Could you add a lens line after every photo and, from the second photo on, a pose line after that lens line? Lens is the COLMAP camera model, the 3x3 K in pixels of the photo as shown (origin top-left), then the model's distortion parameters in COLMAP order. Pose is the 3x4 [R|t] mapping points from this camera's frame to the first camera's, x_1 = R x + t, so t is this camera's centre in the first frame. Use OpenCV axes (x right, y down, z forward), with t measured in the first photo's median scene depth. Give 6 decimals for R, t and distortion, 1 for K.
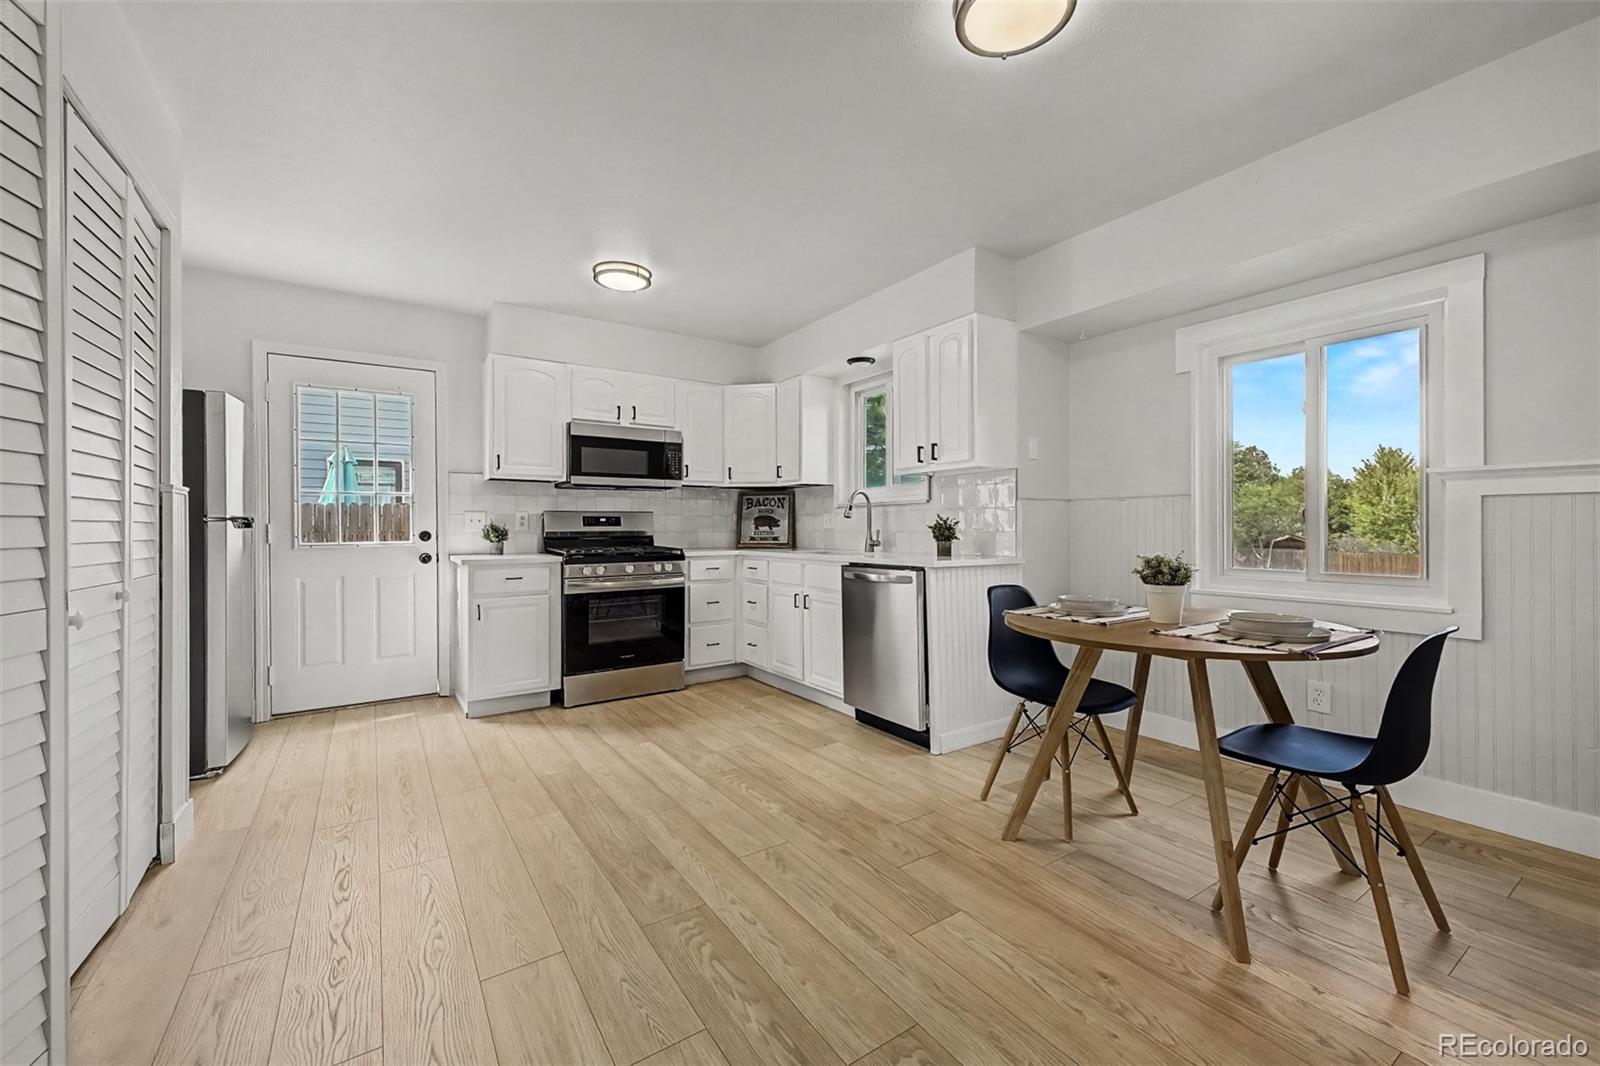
lens RADIAL K [[638.5, 0, 802.6], [0, 638.5, 521.3], [0, 0, 1]] dist [0.012238, -0.000688]
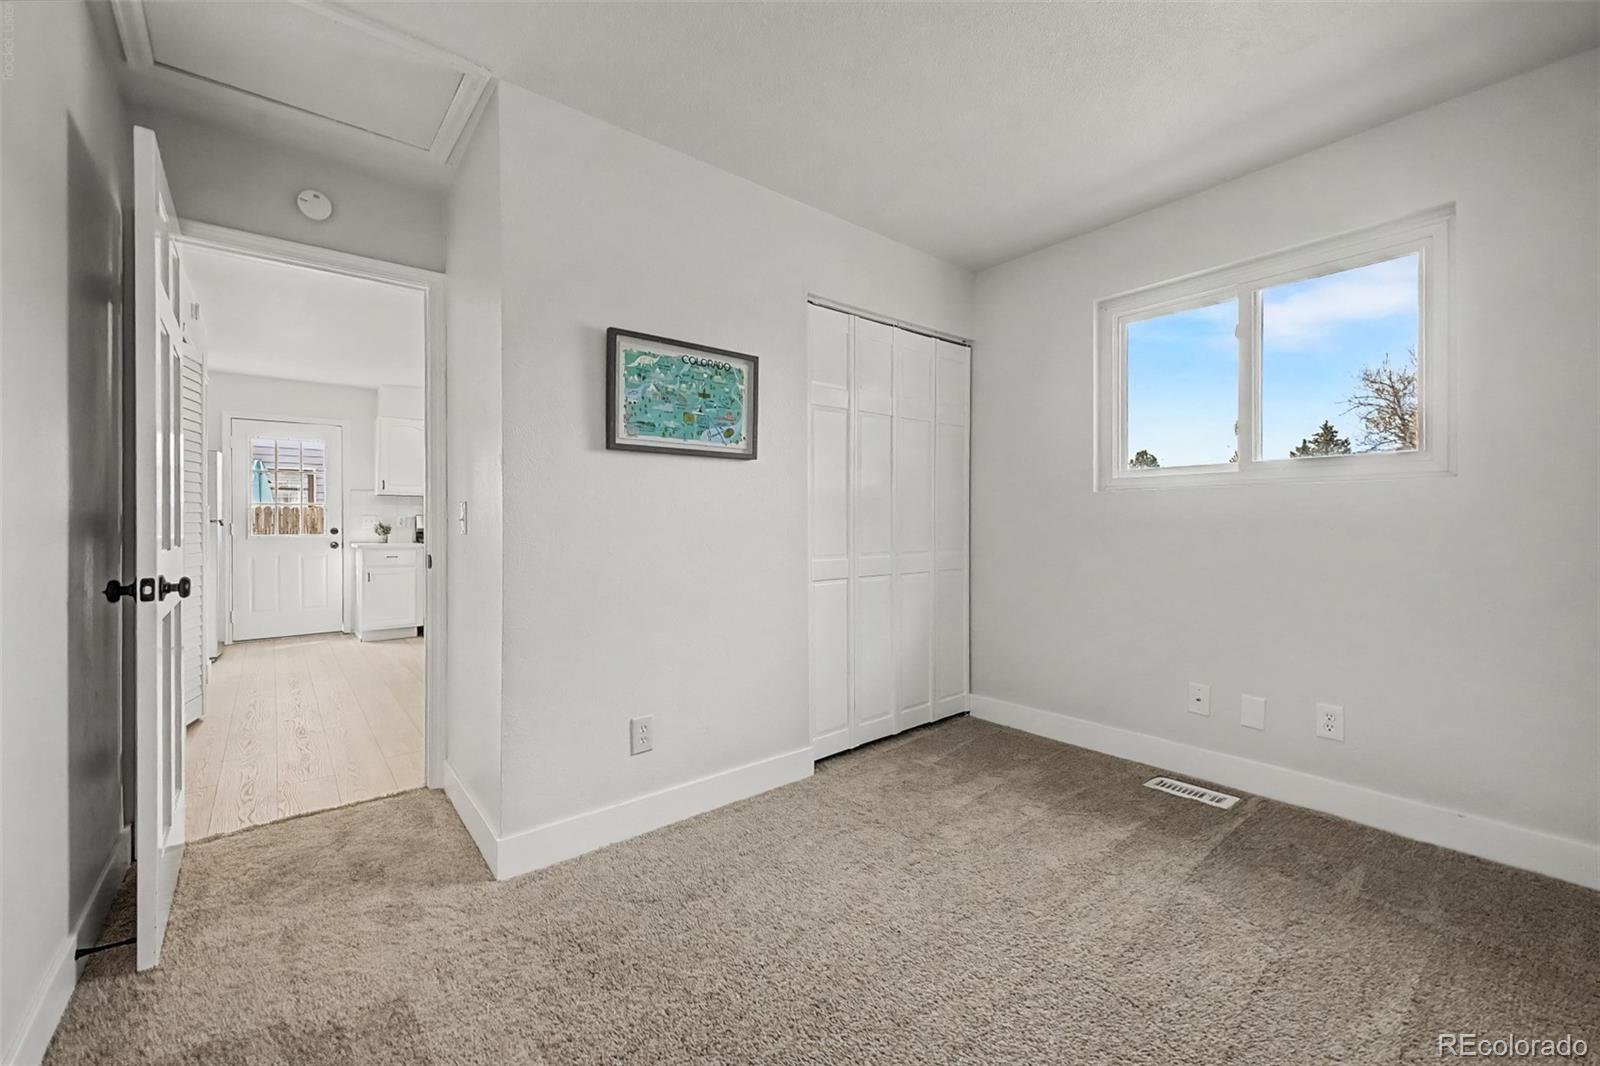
lens RADIAL K [[638.5, 0, 802.6], [0, 638.5, 521.3], [0, 0, 1]] dist [0.012238, -0.000688]
pose [[0.995275, 0.004039, 0.097012, 0.396432], [-0.004615, 0.999973, 0.005720, -0.015035], [-0.096986, -0.006140, 0.995267, -0.671169]]
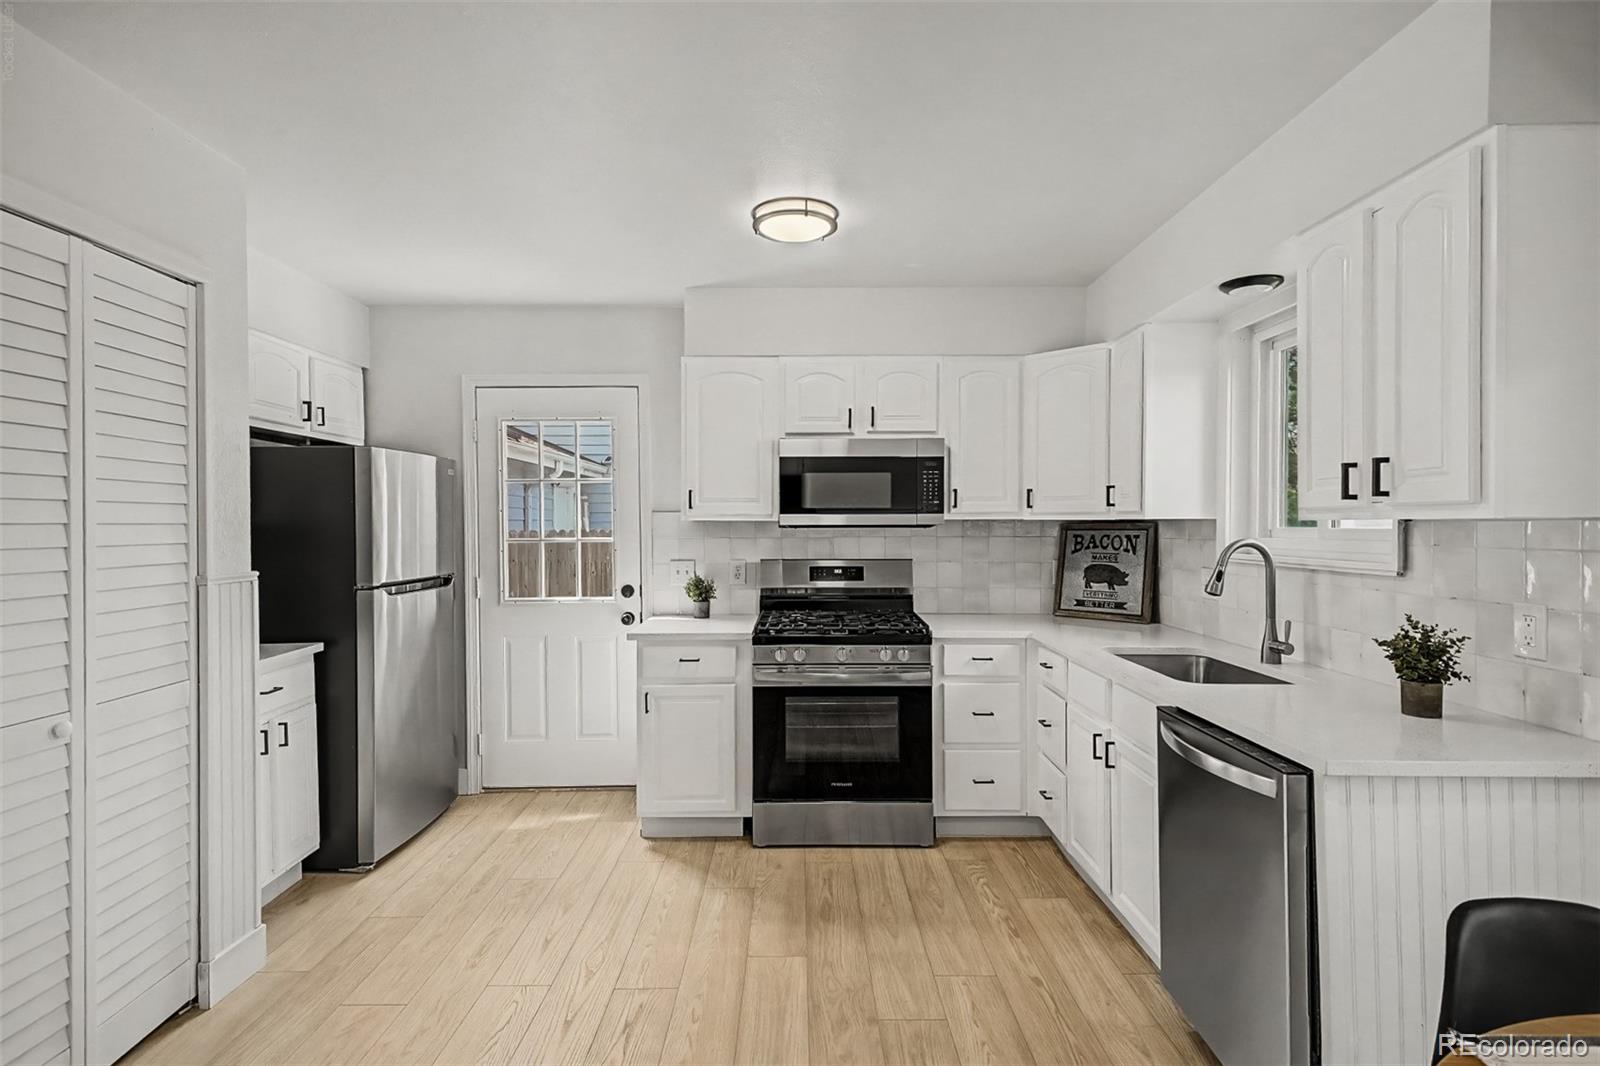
lens RADIAL K [[797.3, 0, 801.4], [0, 797.3, 529.3], [0, 0, 1]] dist [0.032919, -0.000061]
pose [[0.832879, 0.005988, -0.553422, 0.152801], [0.003105, 0.999875, 0.015490, -0.069073], [0.553446, -0.014620, 0.832757, 0.276396]]
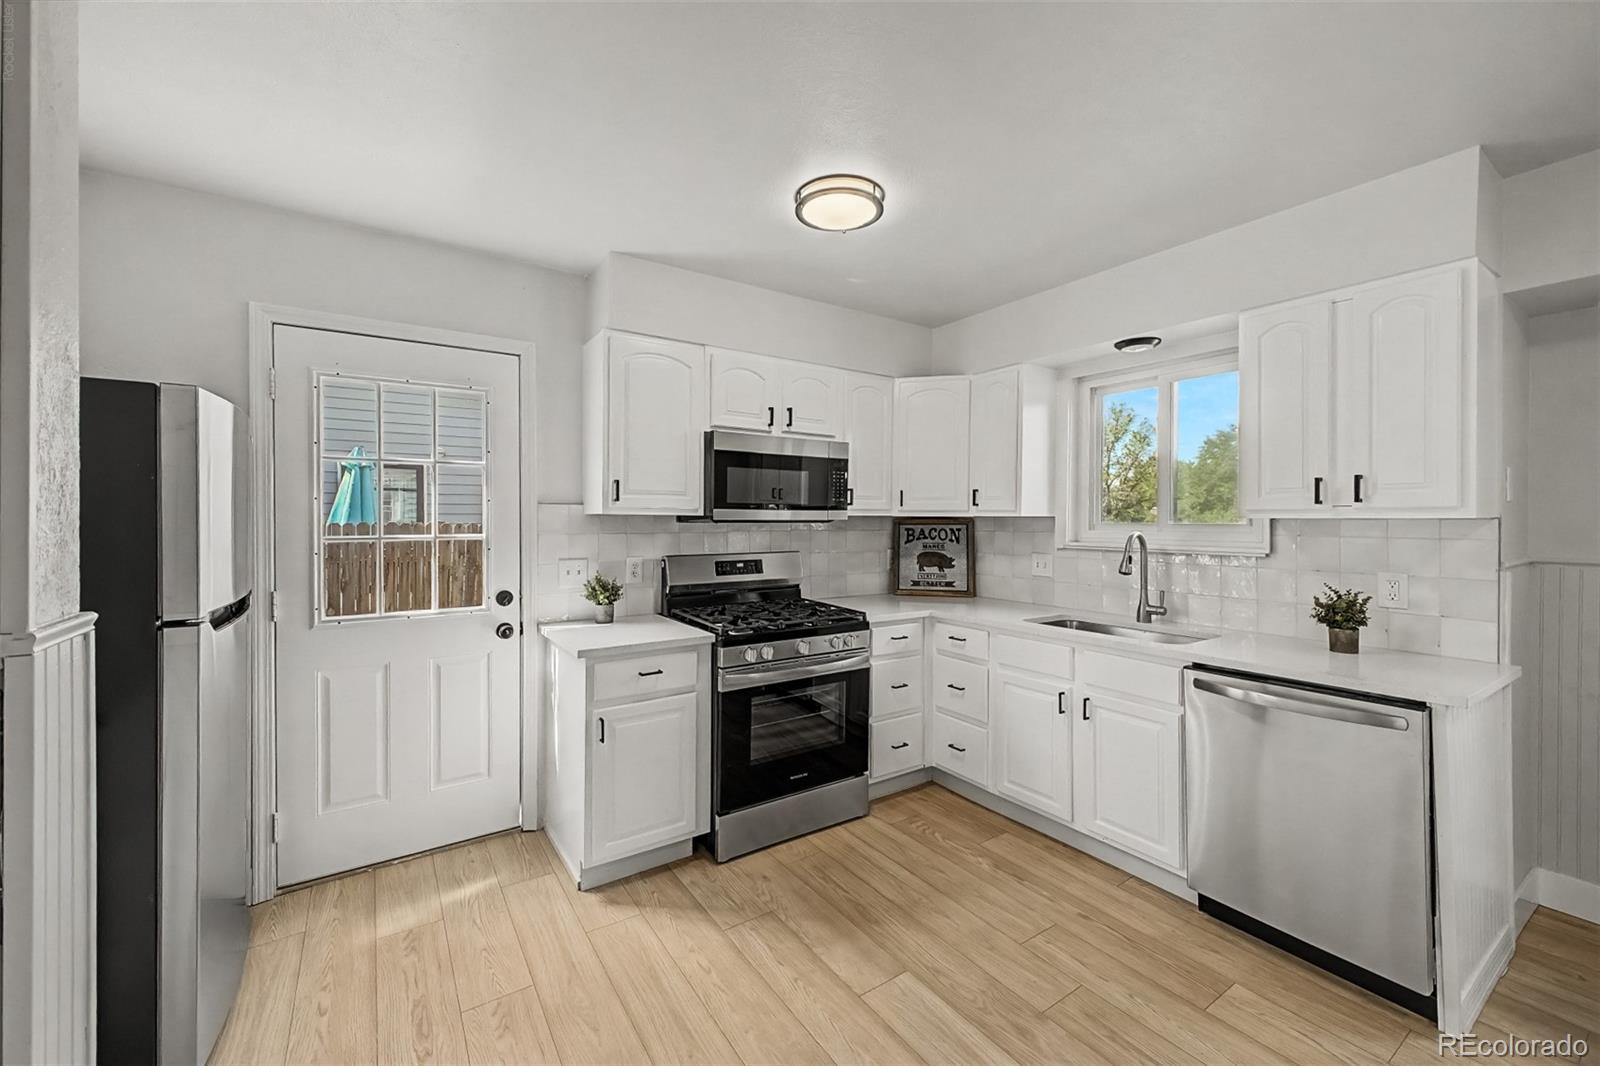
lens RADIAL K [[634.8, 0, 798.2], [0, 634.8, 520.3], [0, 0, 1]] dist [0.027844, -0.008037]
pose [[0.999976, 0.006488, -0.002420, -0.271953], [-0.006462, 0.999923, 0.010597, -0.067442], [0.002489, -0.010581, 0.999941, 0.319525]]
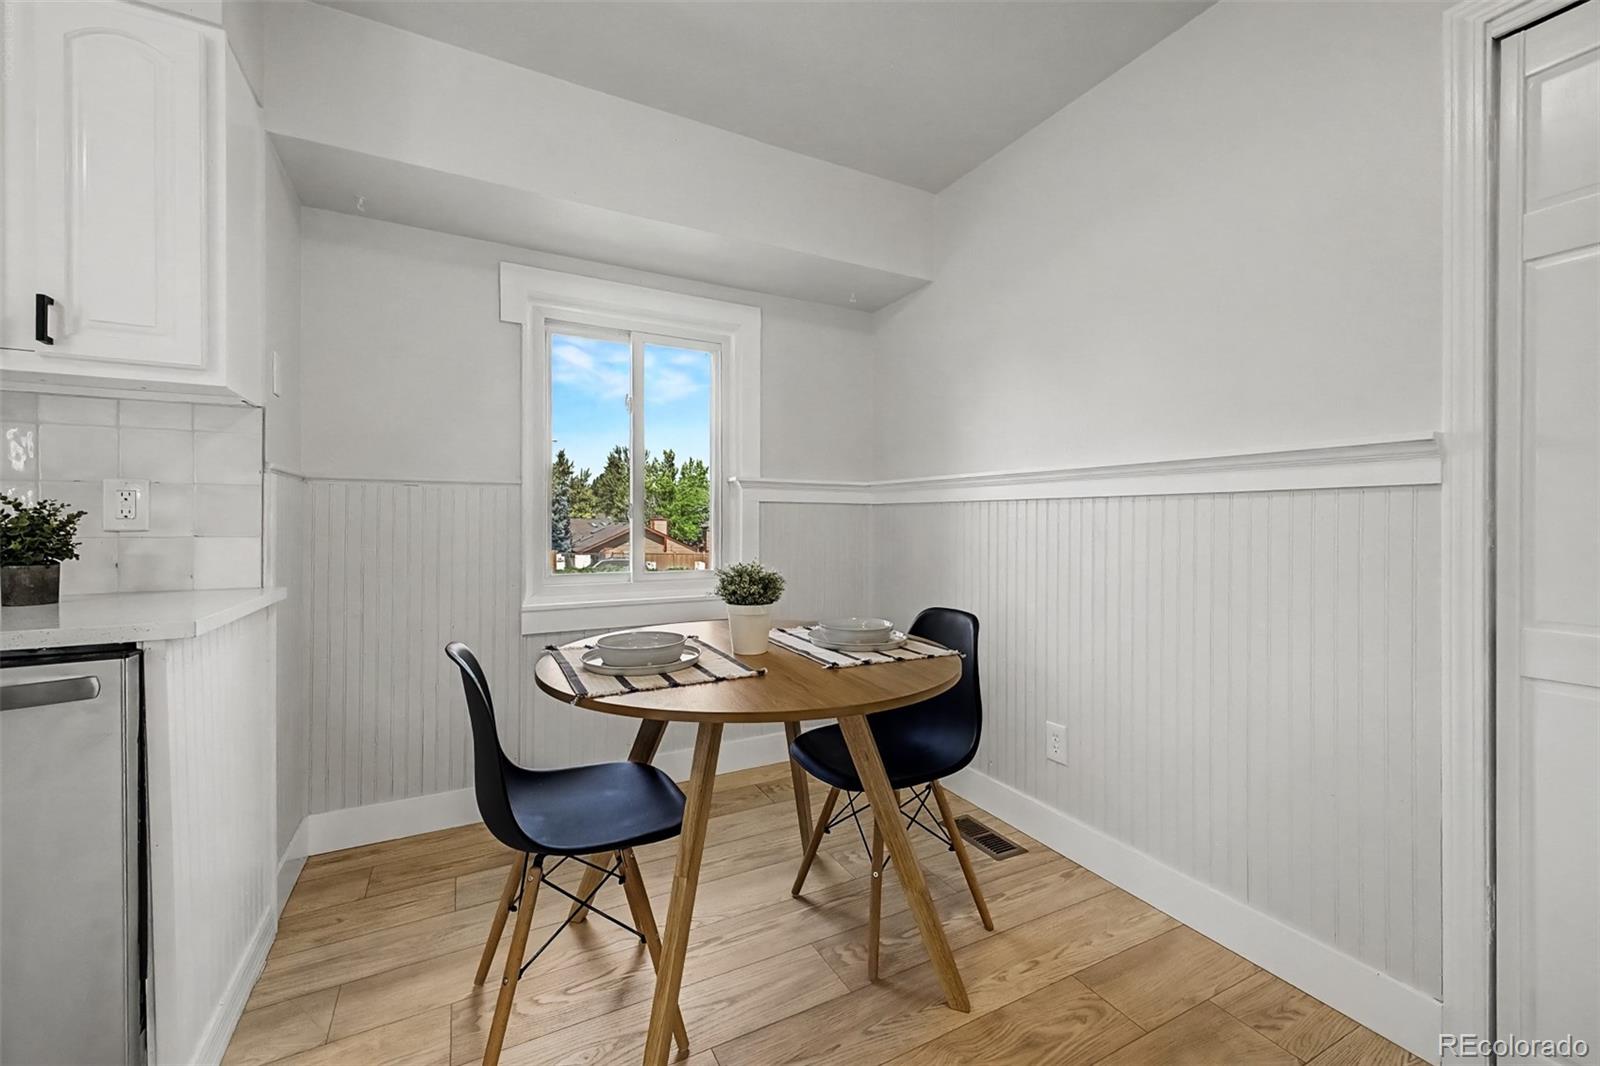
lens RADIAL K [[638.5, 0, 802.6], [0, 638.5, 521.3], [0, 0, 1]] dist [0.012238, -0.000688]
pose [[0.100969, 0.006716, 0.994867, -0.095122], [-0.011022, 0.999923, -0.005631, 0.002590], [-0.994829, -0.010397, 0.101035, 0.447461]]
